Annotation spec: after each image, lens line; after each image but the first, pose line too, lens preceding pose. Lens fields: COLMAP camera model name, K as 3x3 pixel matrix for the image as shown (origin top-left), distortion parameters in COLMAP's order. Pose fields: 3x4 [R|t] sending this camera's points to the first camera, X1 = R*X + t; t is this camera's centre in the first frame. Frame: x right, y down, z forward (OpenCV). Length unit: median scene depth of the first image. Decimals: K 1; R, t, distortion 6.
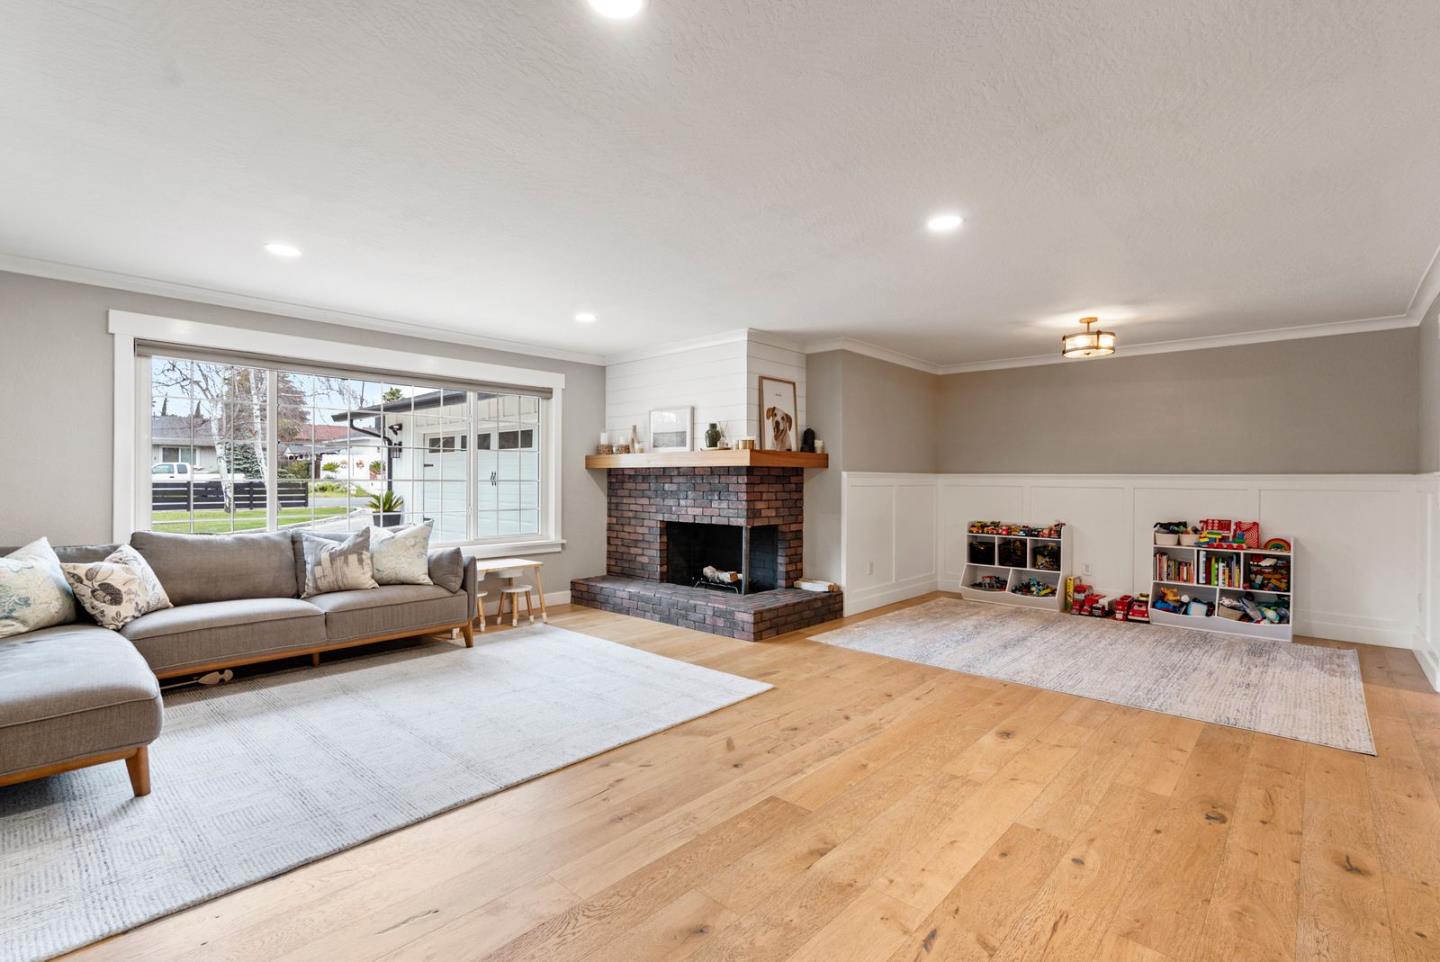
lens RADIAL K [[658.4, 0, 725.6], [0, 658.4, 480.4], [0, 0, 1]] dist [-0.010163, 0.004282]
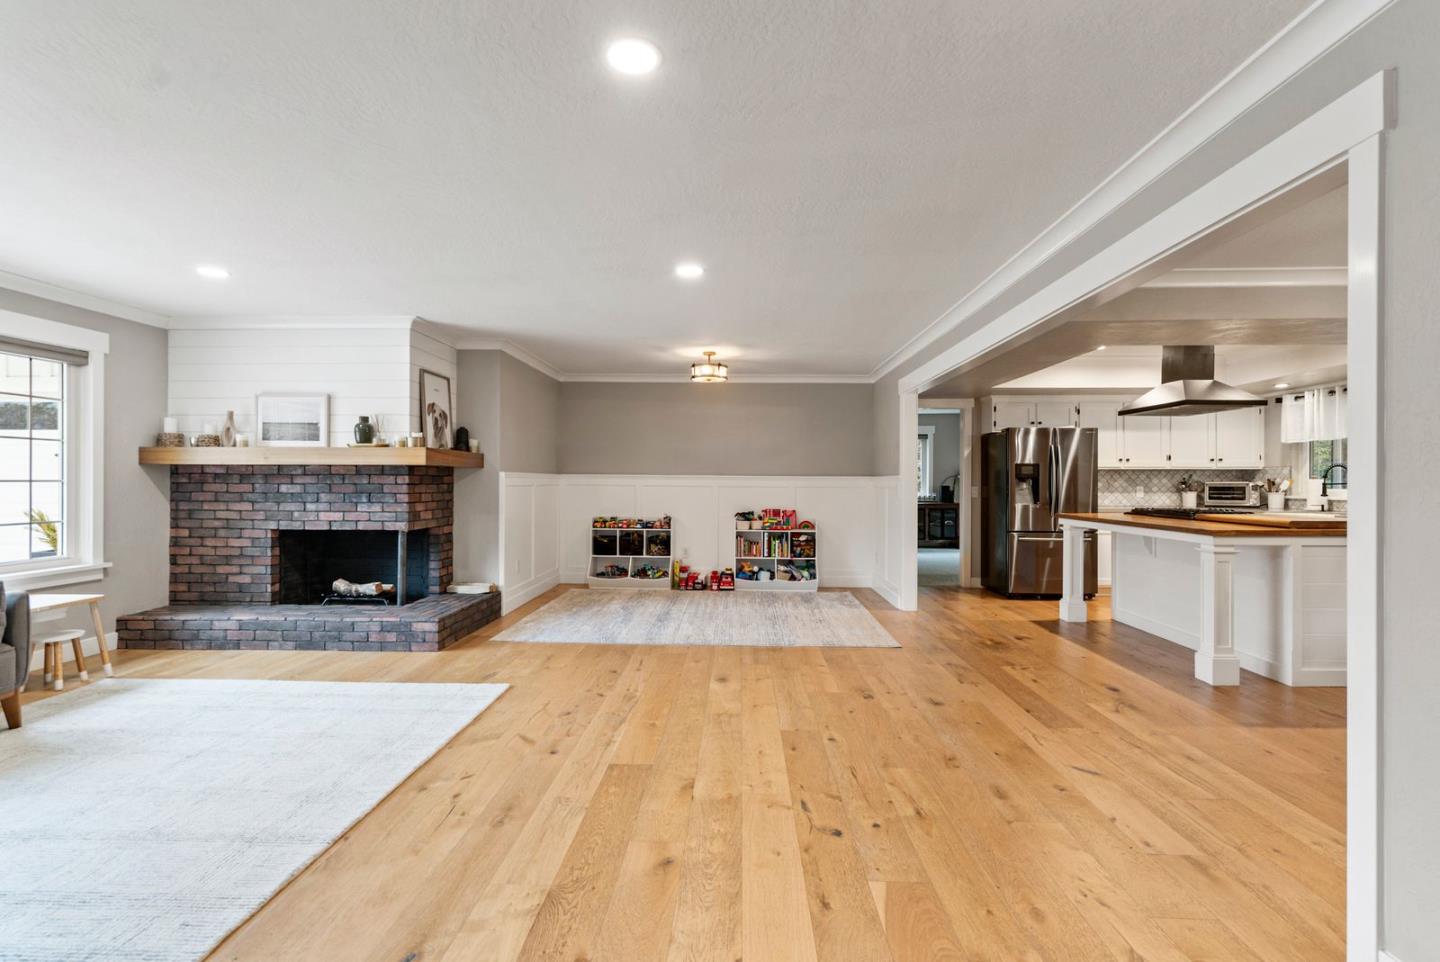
lens RADIAL K [[658.4, 0, 733.2], [0, 658.4, 483.4], [0, 0, 1]] dist [-0.010163, 0.004282]
pose [[0.761192, -0.003015, 0.648520, -0.228439], [-0.000527, 0.999986, 0.005267, -0.001273], [-0.648527, -0.004351, 0.761180, 0.007500]]
